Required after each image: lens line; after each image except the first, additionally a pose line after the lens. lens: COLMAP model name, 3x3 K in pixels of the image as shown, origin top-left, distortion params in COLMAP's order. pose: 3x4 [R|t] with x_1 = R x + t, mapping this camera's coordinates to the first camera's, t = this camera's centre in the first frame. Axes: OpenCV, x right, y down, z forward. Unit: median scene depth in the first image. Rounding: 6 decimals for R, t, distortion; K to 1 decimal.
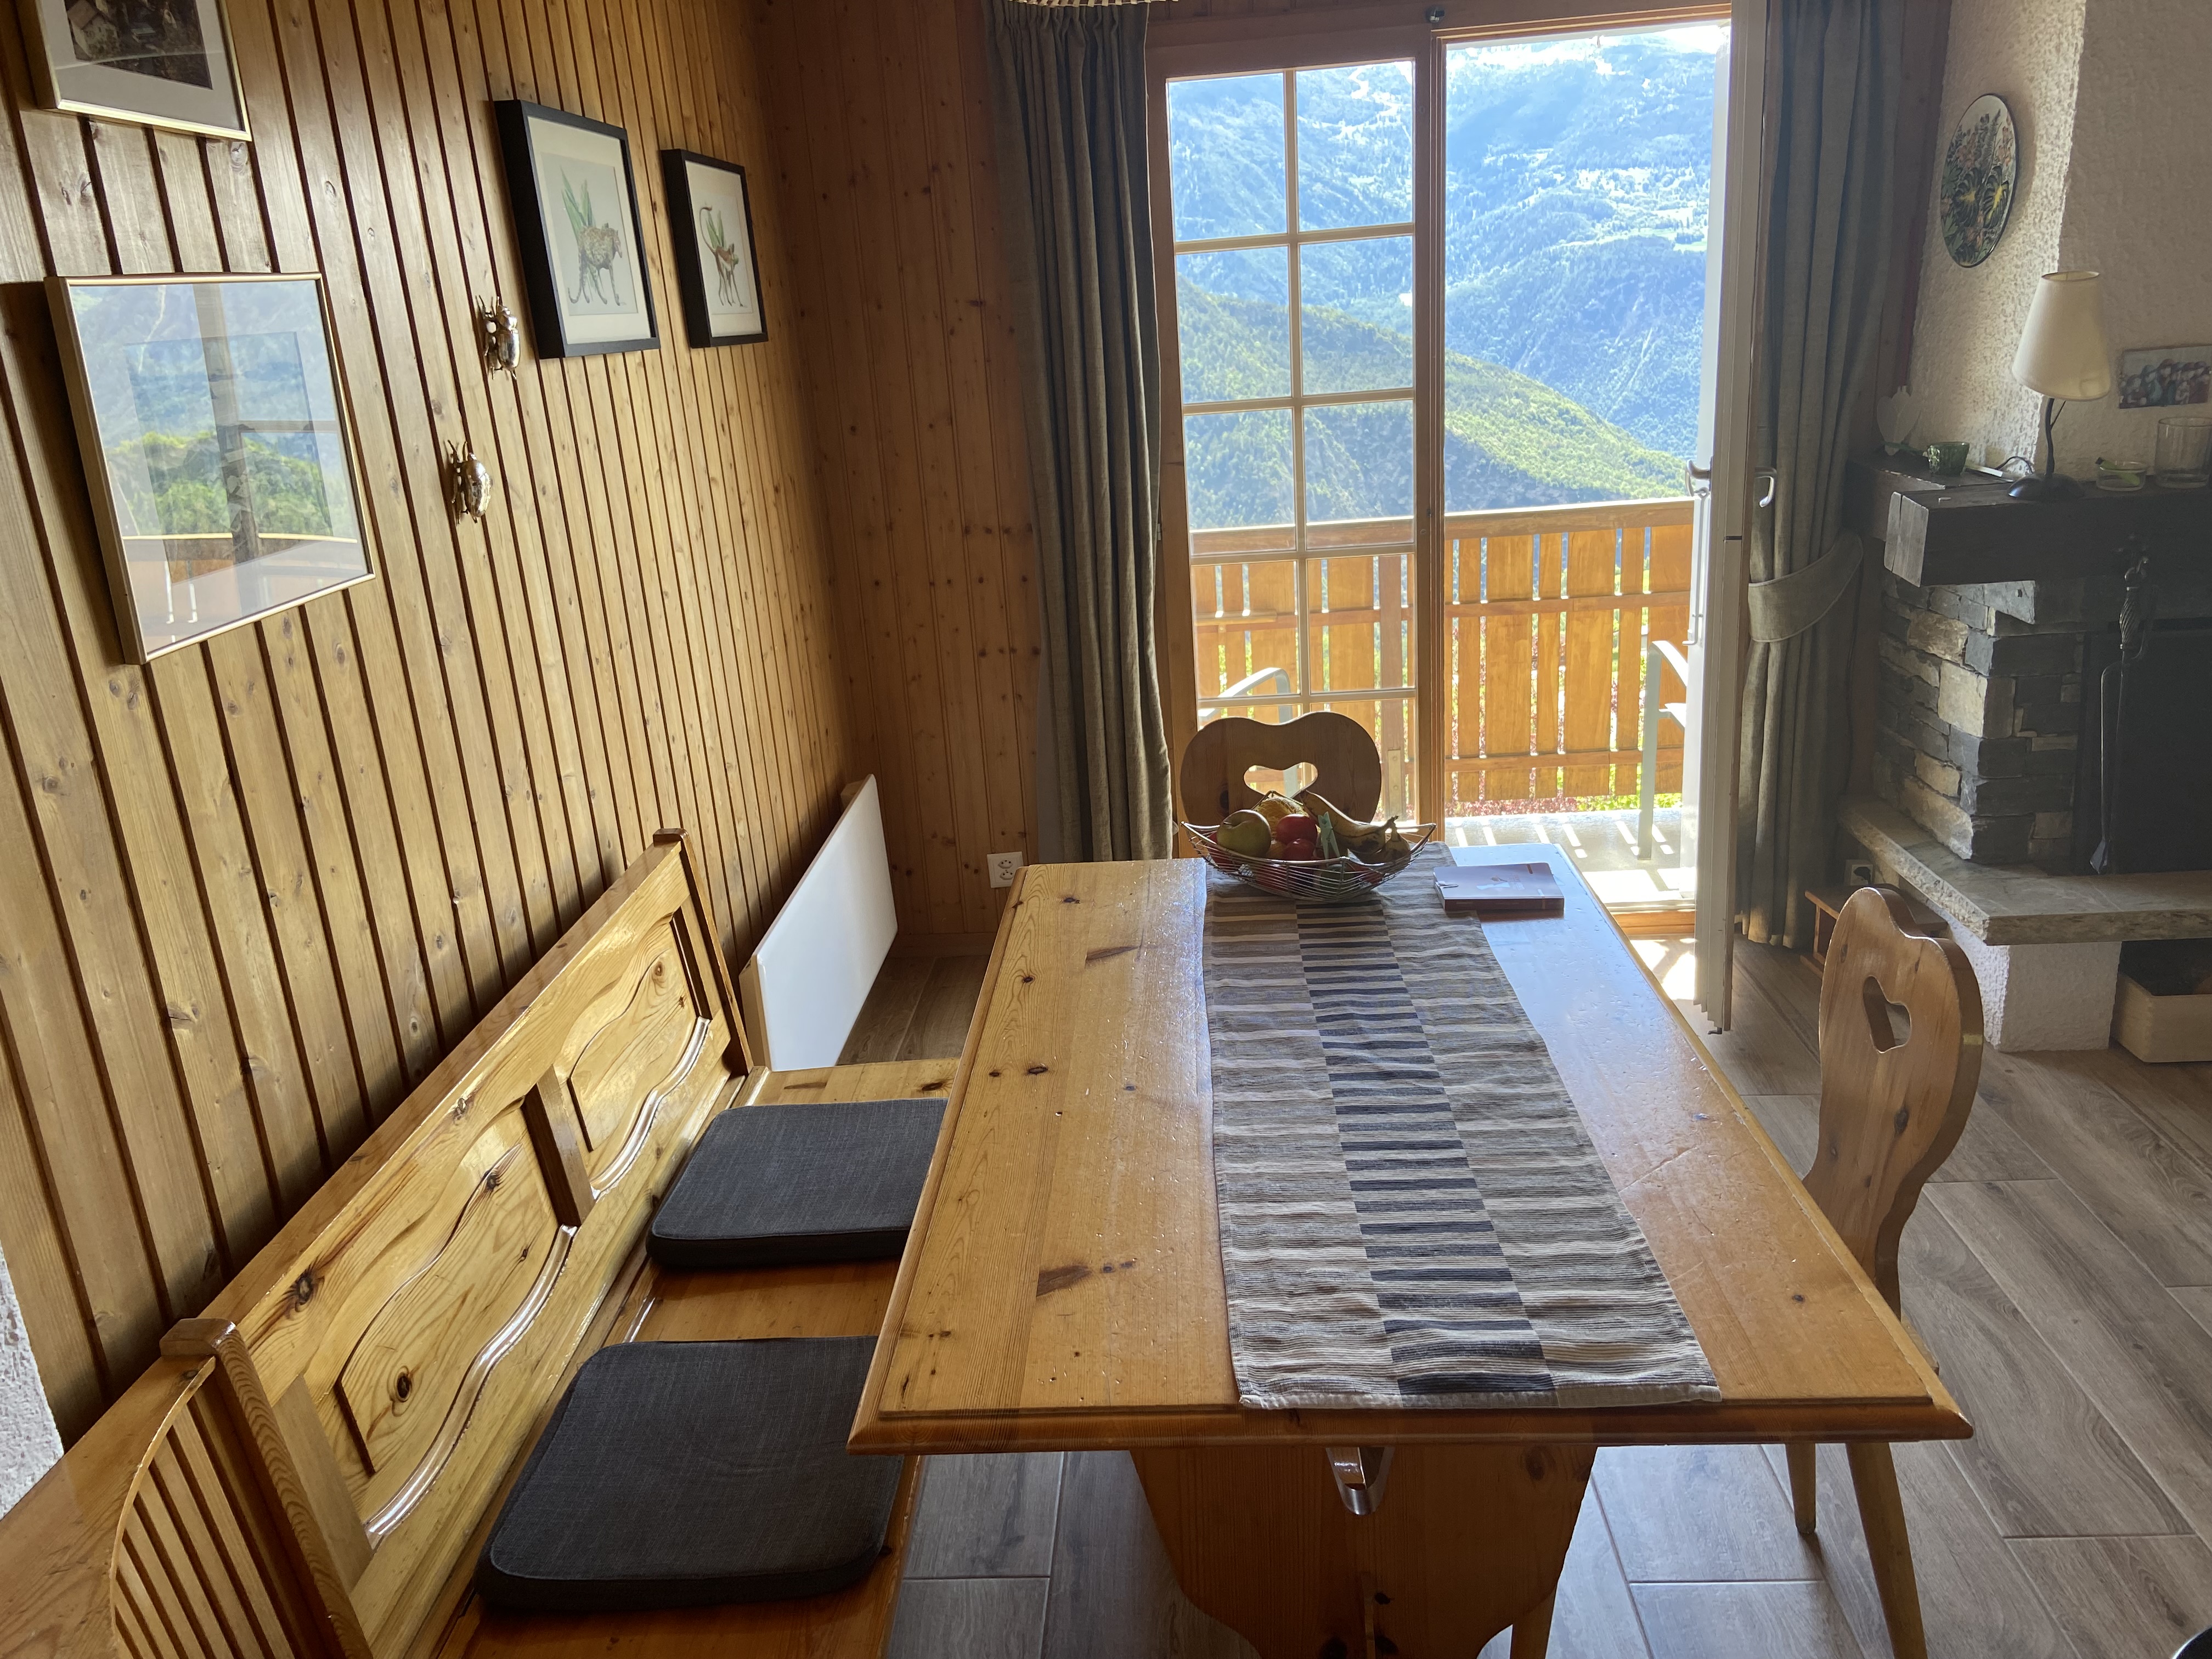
lens RADIAL K [[1676.0, 0, 1086.8], [0, 1676.0, 828.8], [0, 0, 1]] dist [0.084058, -0.094730]
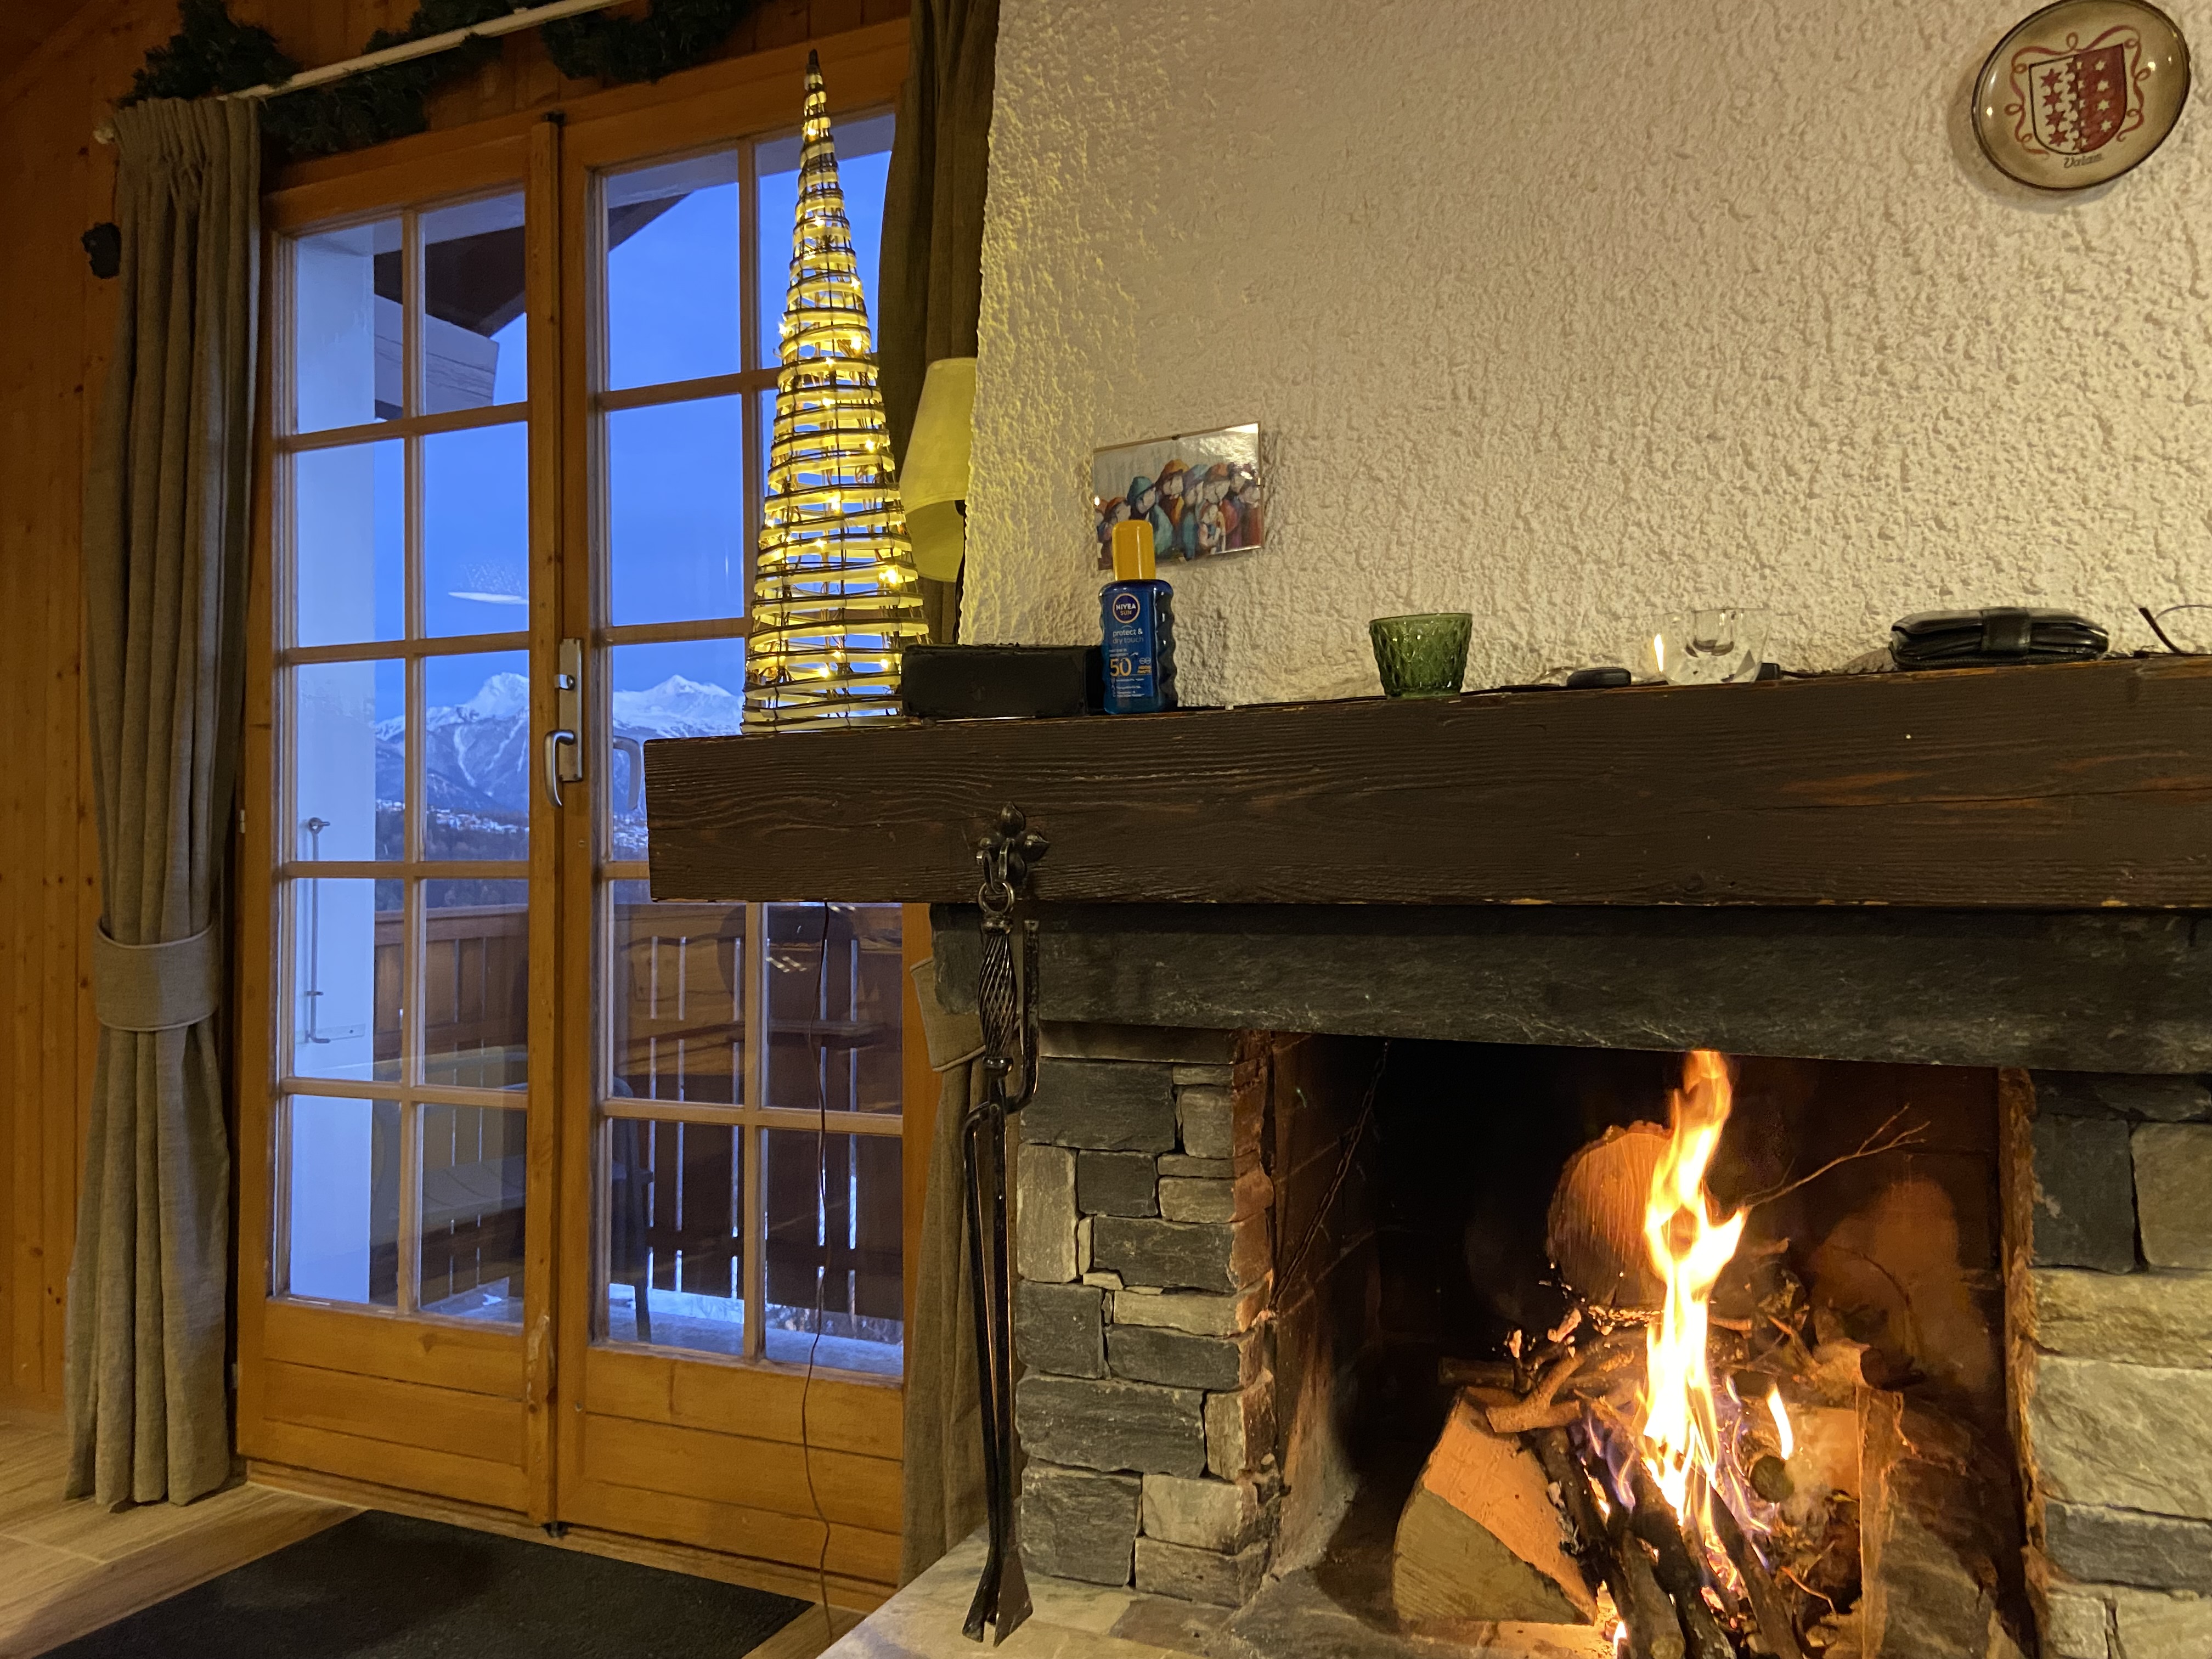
lens RADIAL K [[1676.0, 0, 1103.1], [0, 1676.0, 842.6], [0, 0, 1]] dist [0.084058, -0.094730]
pose [[0.926354, 0.062094, -0.371501, 0.727842], [-0.171738, 0.947456, -0.269876, -0.046418], [0.335224, 0.313802, 0.888343, 0.570573]]
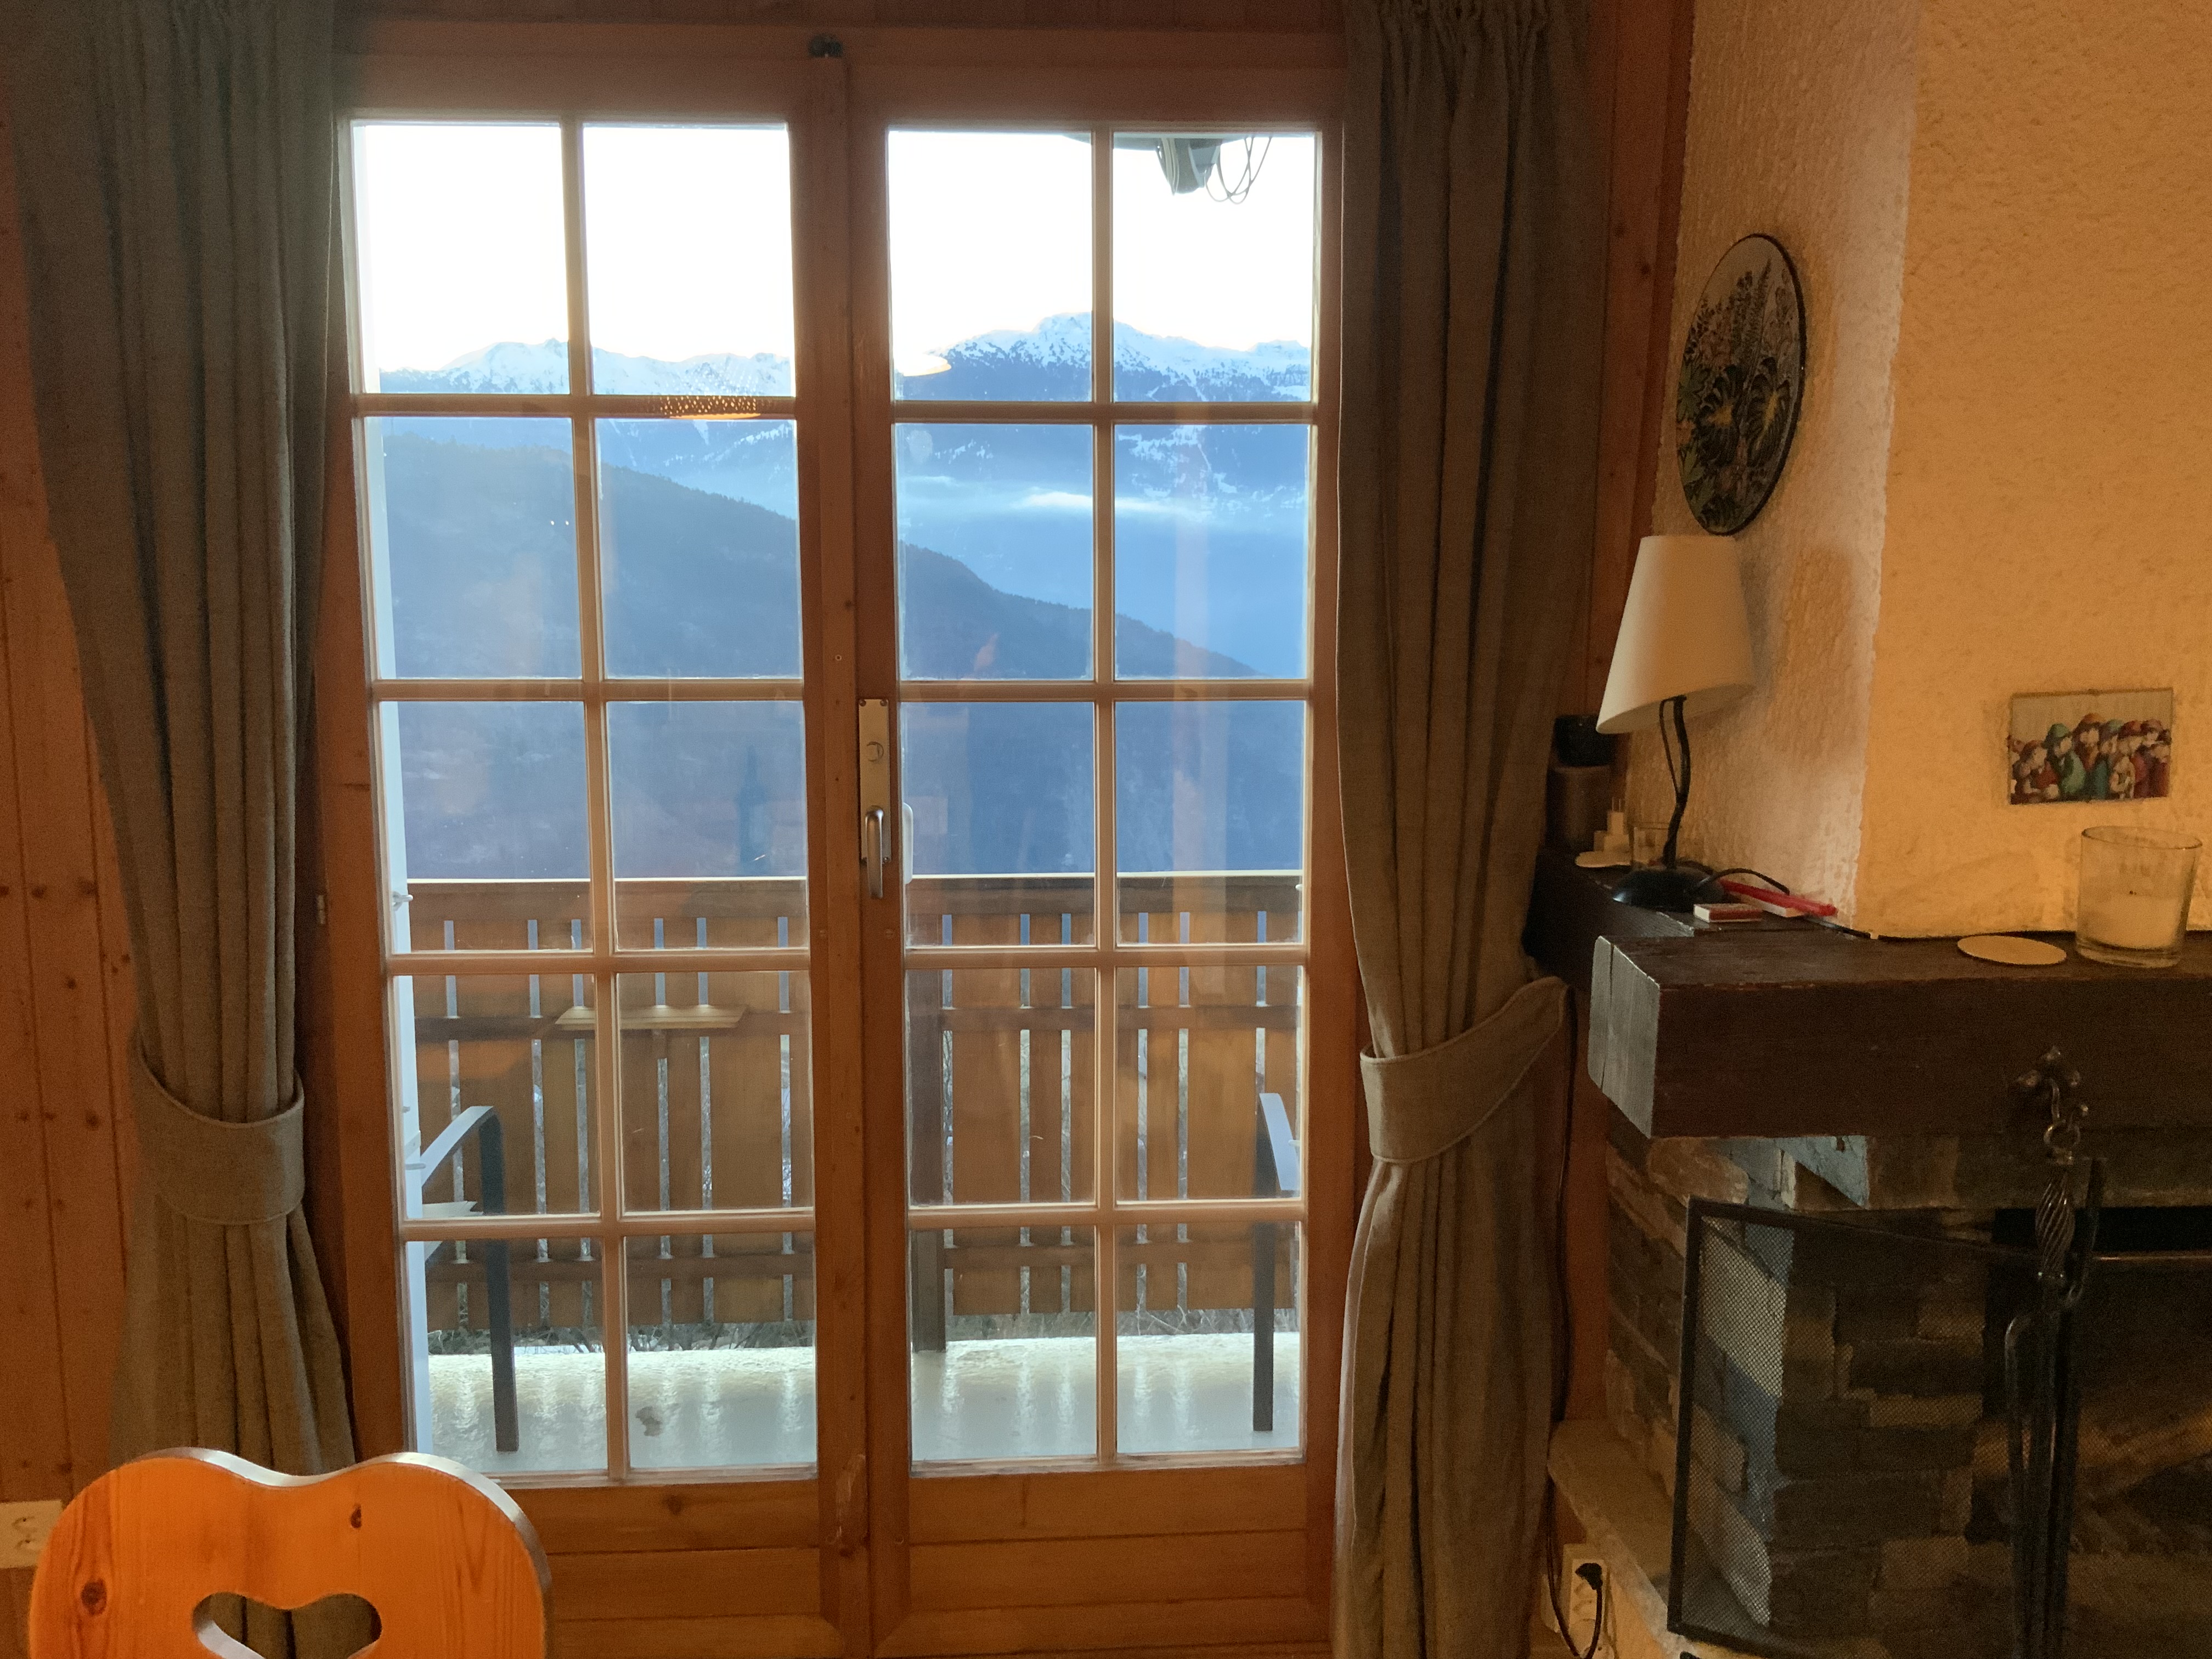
lens RADIAL K [[1827.8, 0, 1095.6], [0, 1827.8, 848.0], [0, 0, 1]] dist [0.024736, -0.019500]
pose [[0.990606, 0.049763, 0.127374, 0.243259], [-0.027805, 0.985277, -0.168687, -0.121883], [-0.133893, 0.163561, 0.977405, 0.461484]]
